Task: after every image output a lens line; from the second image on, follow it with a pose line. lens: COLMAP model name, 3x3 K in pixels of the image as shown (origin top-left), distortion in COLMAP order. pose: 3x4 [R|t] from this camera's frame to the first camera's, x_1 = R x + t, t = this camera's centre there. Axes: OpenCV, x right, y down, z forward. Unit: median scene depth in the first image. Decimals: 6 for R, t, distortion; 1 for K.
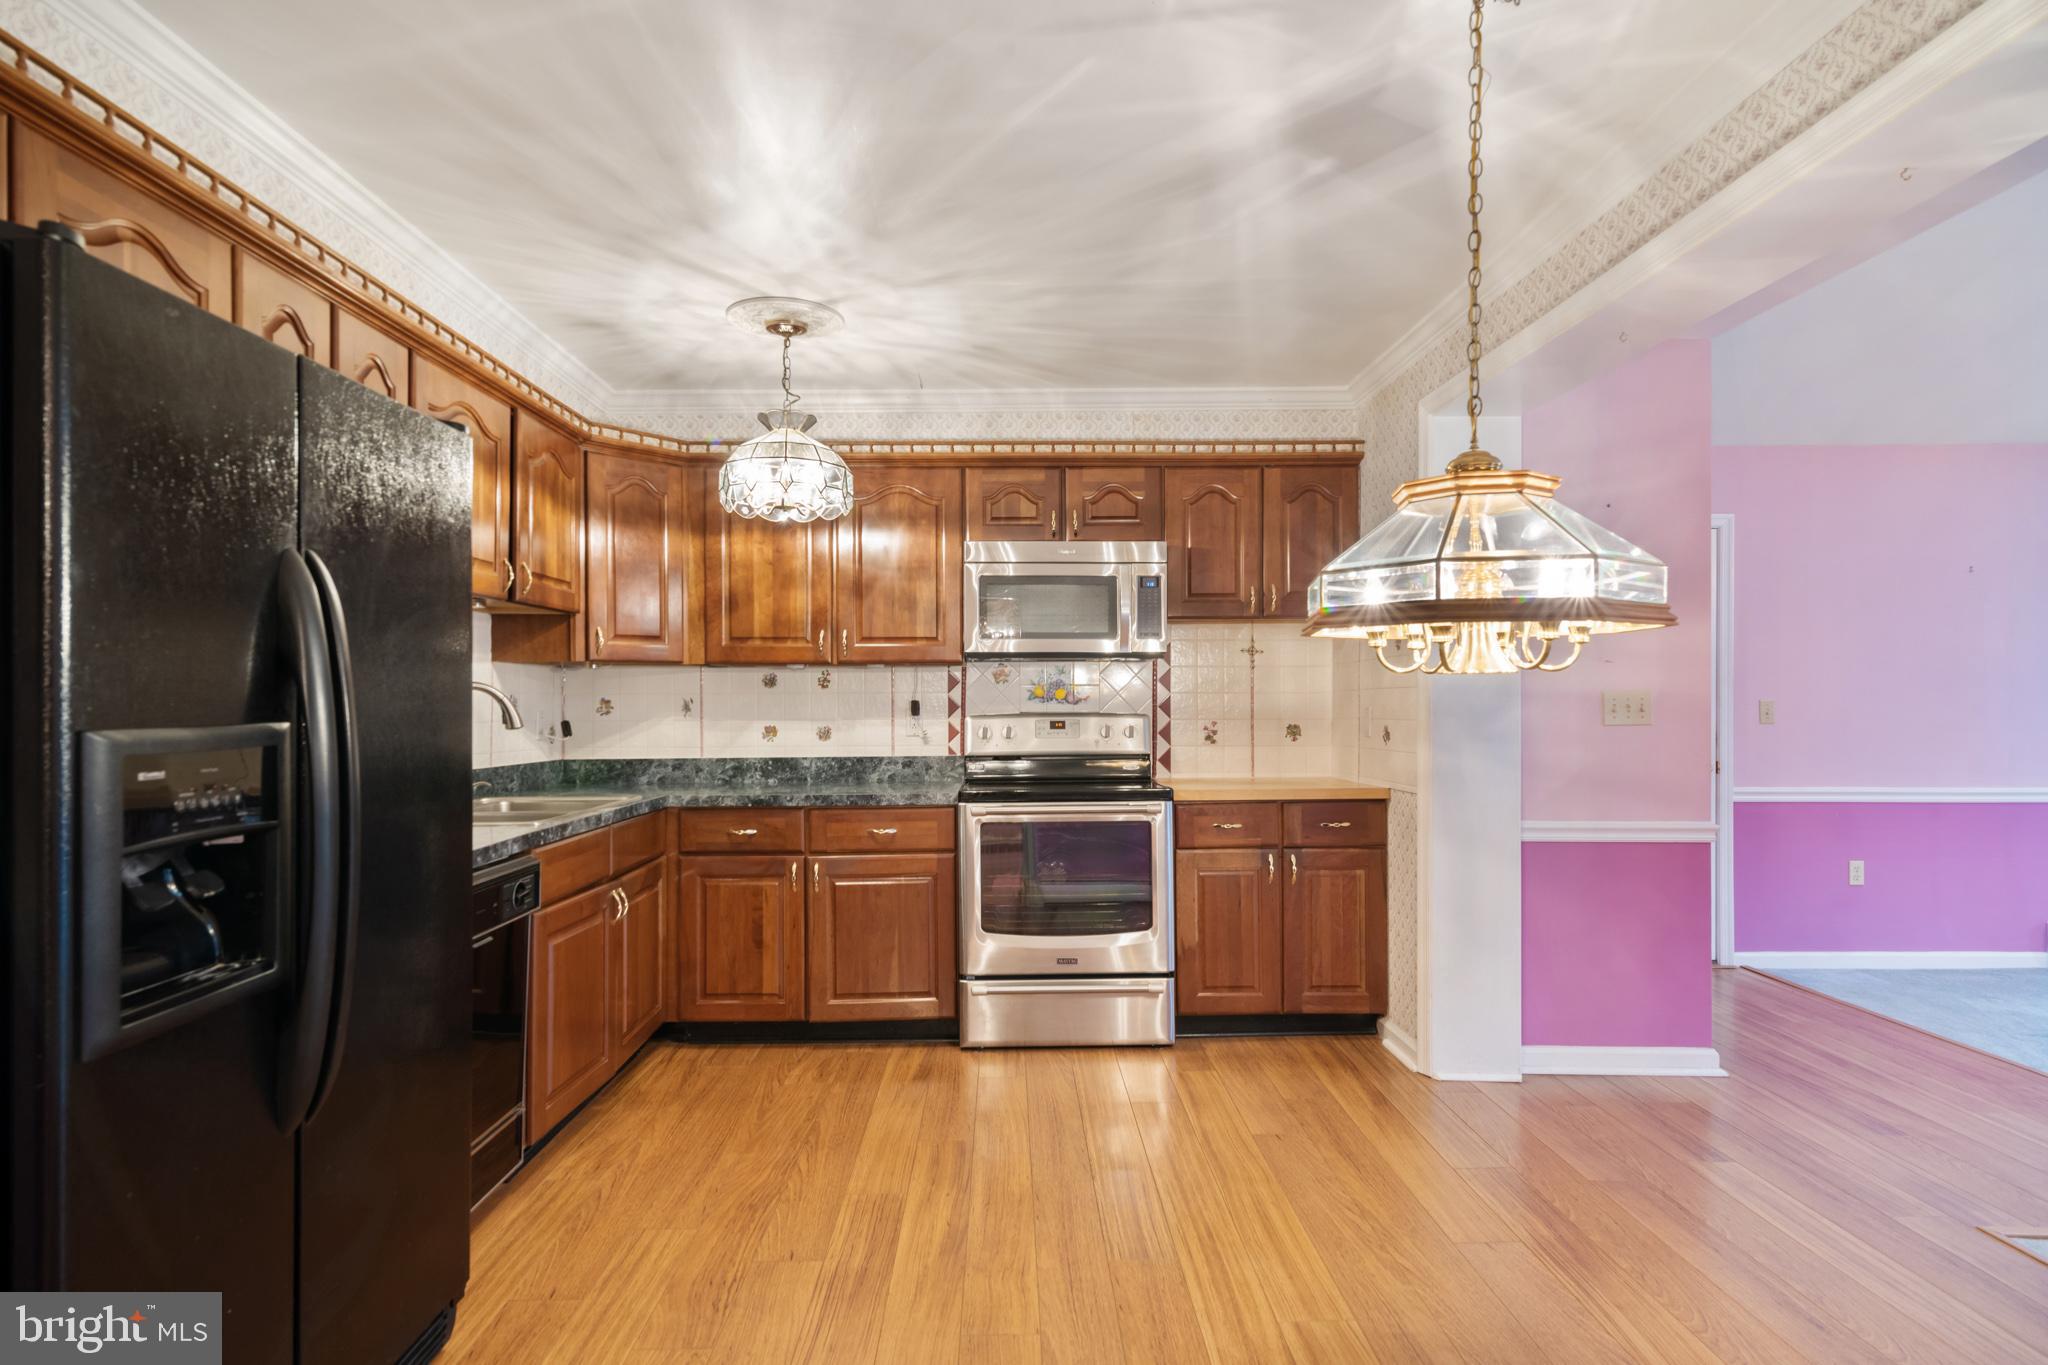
lens RADIAL K [[1064.3, 0, 1022.7], [0, 1064.3, 699.7], [0, 0, 1]] dist [0.005196, 0.000193]
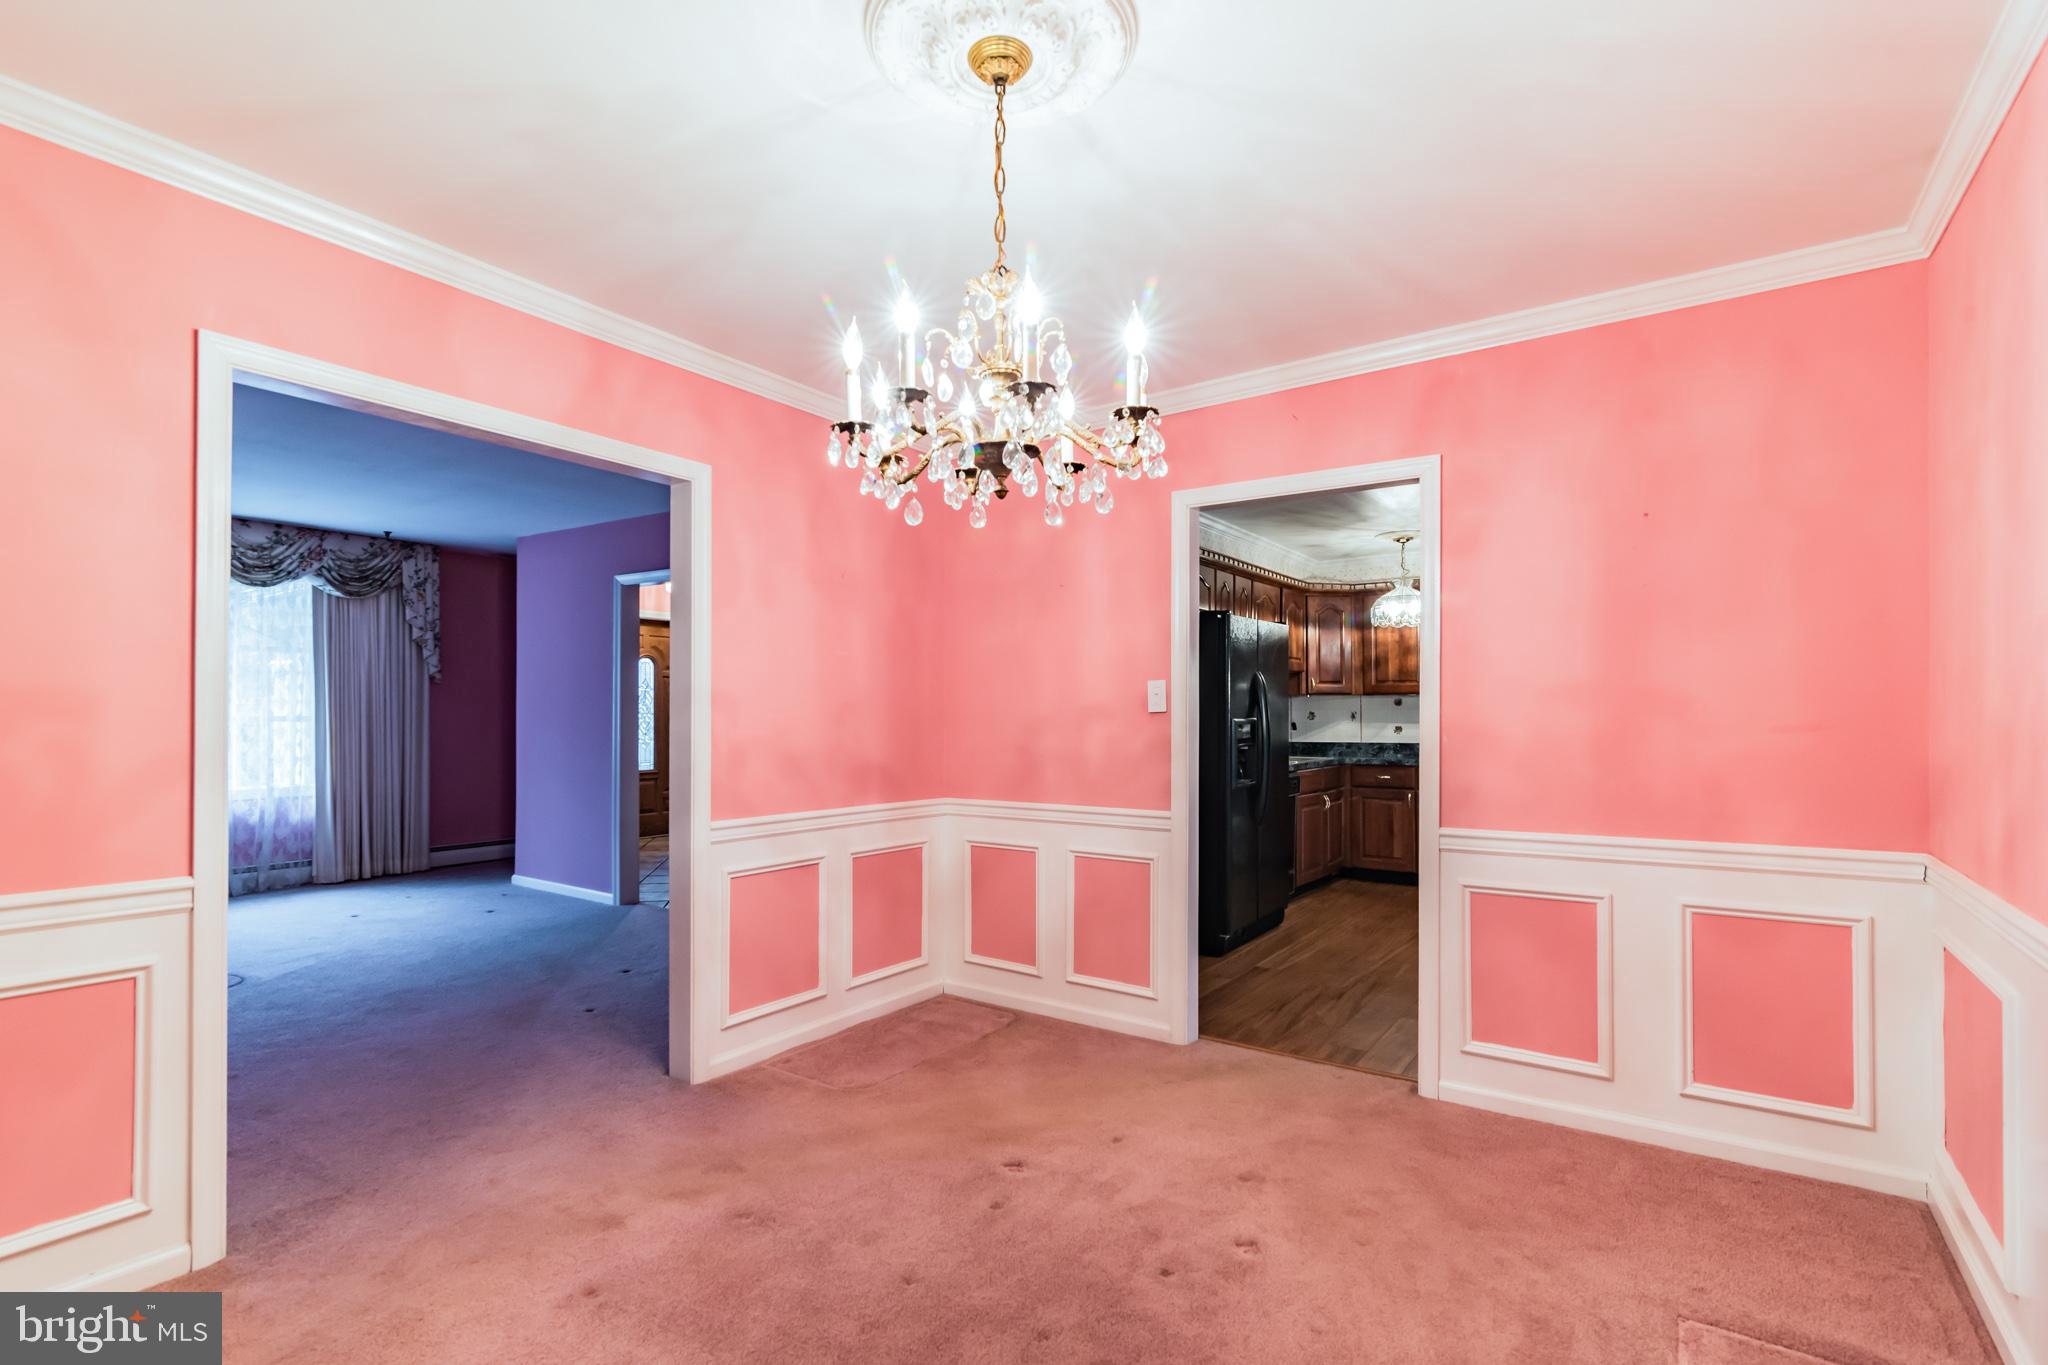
lens RADIAL K [[965.0, 0, 1028.4], [0, 965.0, 698.6], [0, 0, 1]] dist [0.014958, 0.000033]
pose [[0.816272, -0.006721, -0.577629, 0.252613], [-0.000571, 0.999922, -0.012441, -0.002762], [0.577667, 0.010485, 0.816205, -0.901852]]
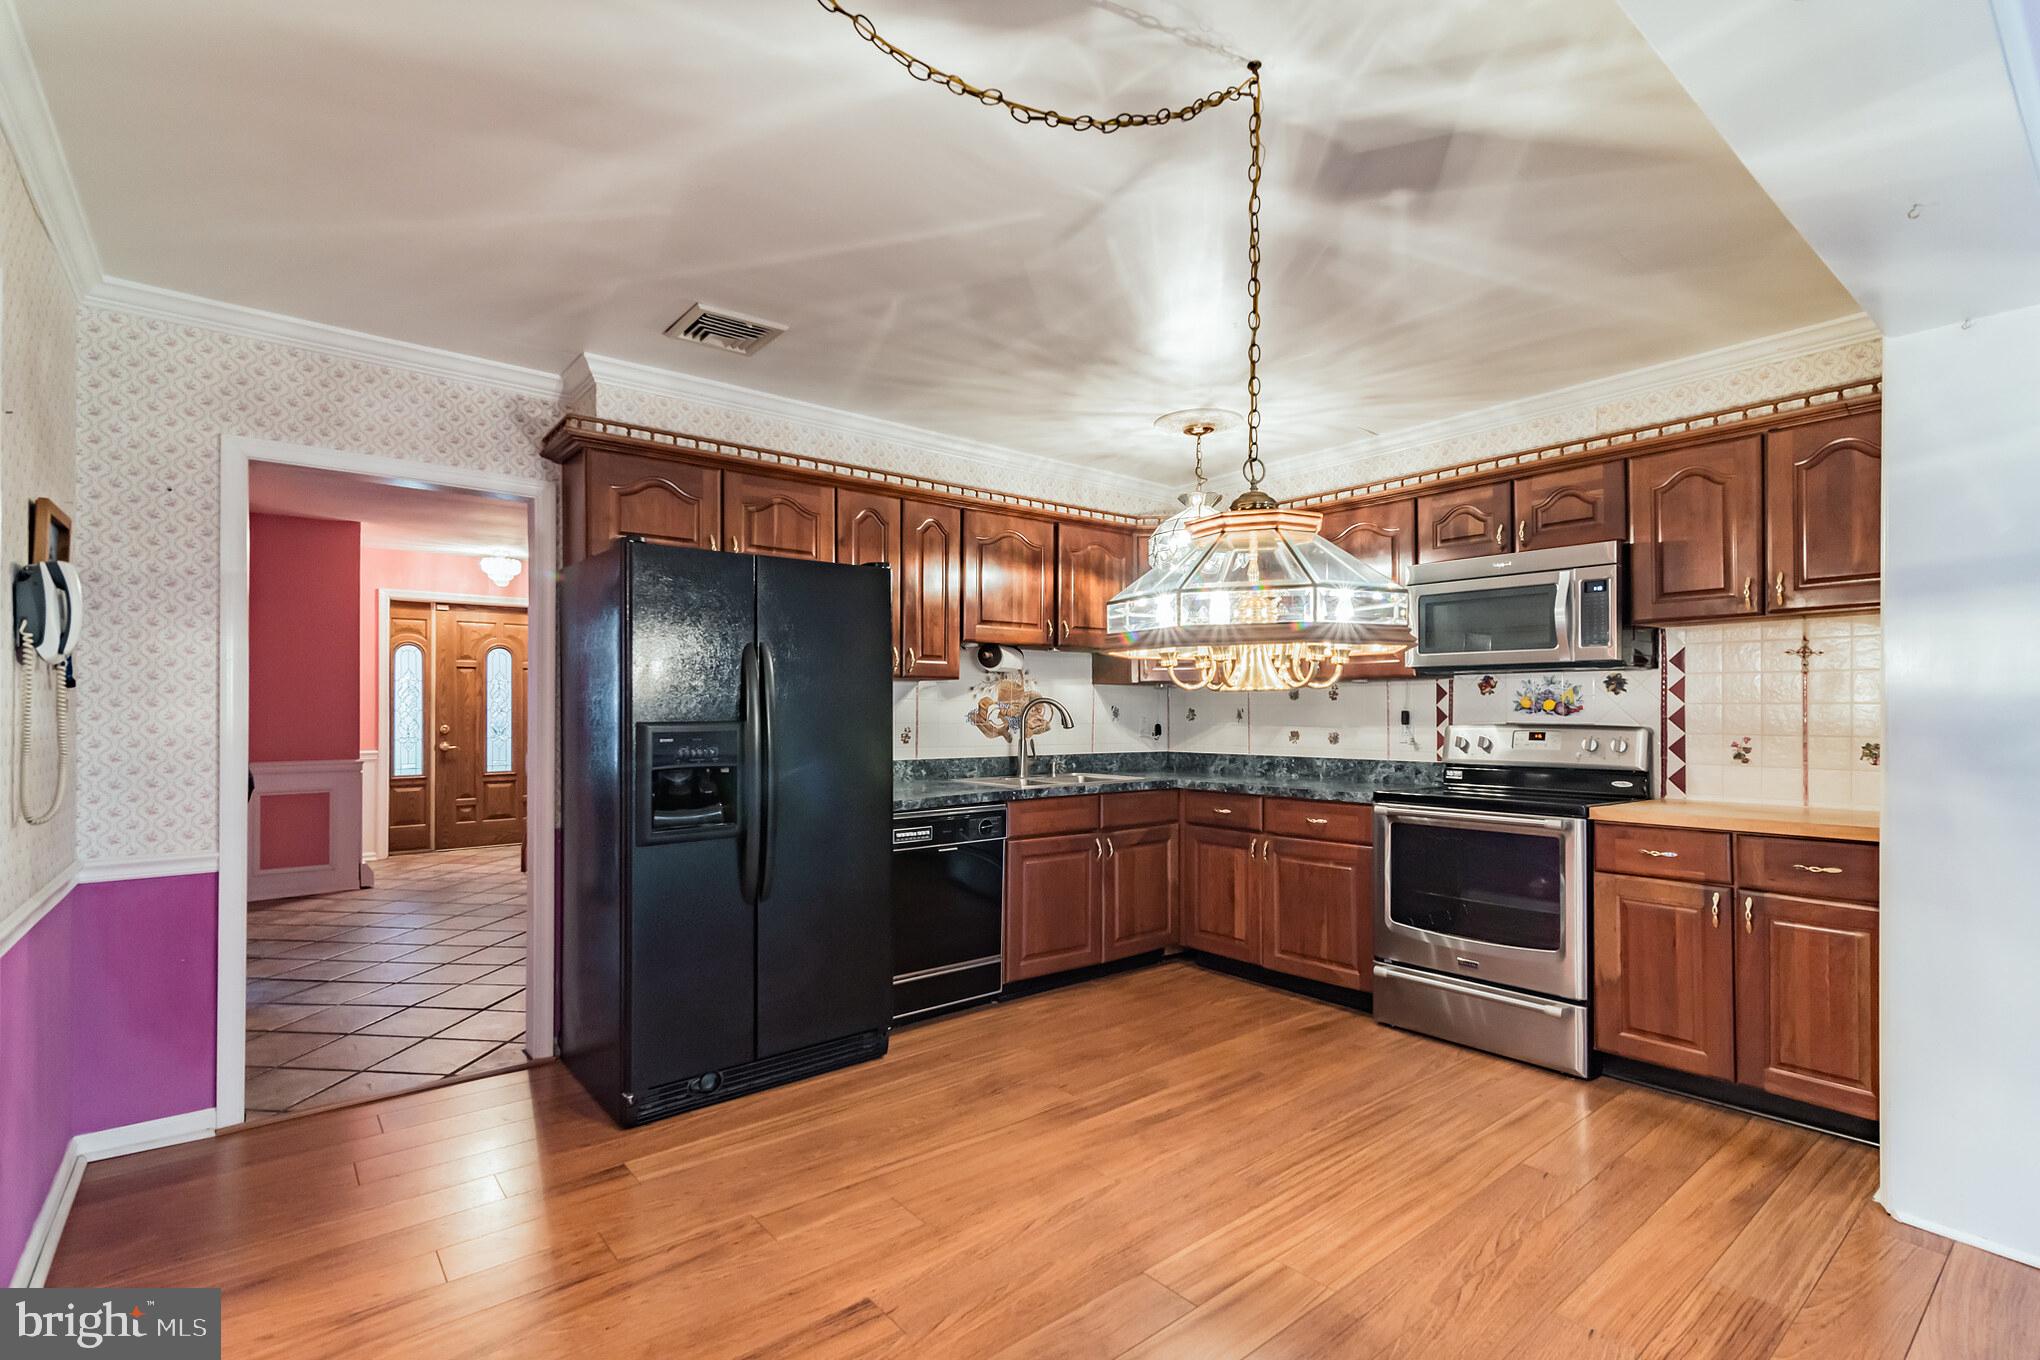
lens RADIAL K [[930.3, 0, 1015.0], [0, 930.3, 707.6], [0, 0, 1]] dist [0.013706, -0.000382]
pose [[0.619423, 0.001864, -0.785055, 0.476579], [-0.000365, 0.999998, 0.002086, -0.005215], [0.785058, -0.001006, 0.619422, 0.090750]]
